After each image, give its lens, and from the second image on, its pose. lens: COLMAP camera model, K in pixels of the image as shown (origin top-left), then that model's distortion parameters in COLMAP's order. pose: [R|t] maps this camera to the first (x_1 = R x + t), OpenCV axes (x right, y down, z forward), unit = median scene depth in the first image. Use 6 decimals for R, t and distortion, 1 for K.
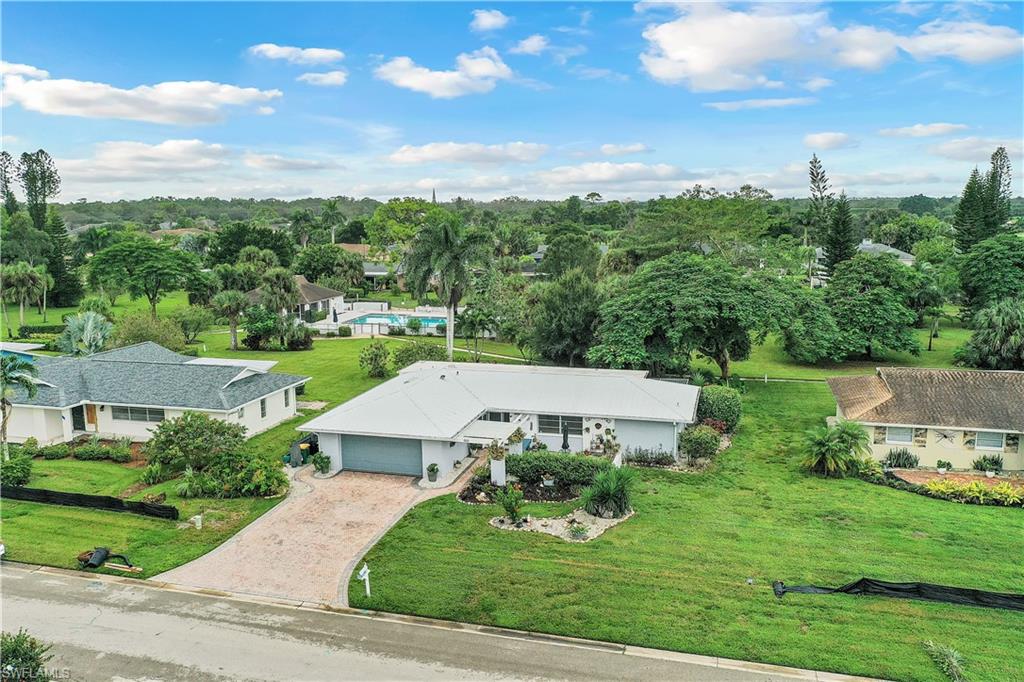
lens RADIAL K [[823.3, 0, 512.1], [0, 823.3, 317.8], [0, 0, 1]] dist [0.000836, -0.000231]
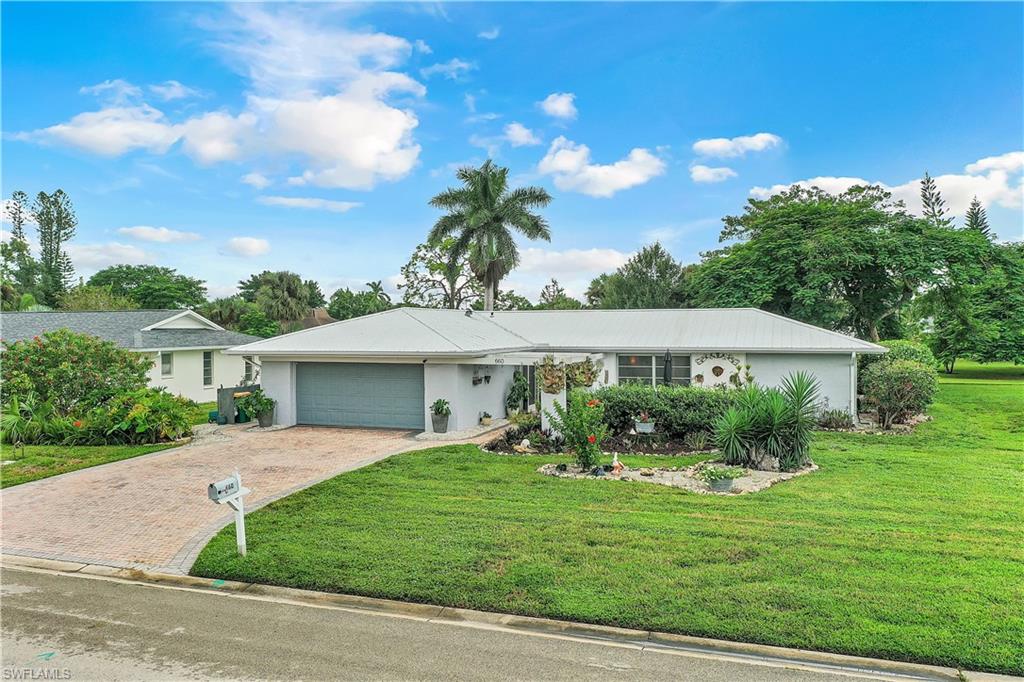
lens RADIAL K [[823.3, 0, 512.1], [0, 823.3, 317.8], [0, 0, 1]] dist [0.000836, -0.000231]
pose [[0.998042, 0.006089, -0.062247, -0.011310], [-0.014906, 0.989729, -0.142177, 0.210252], [0.060742, 0.142827, 0.987882, 0.442684]]
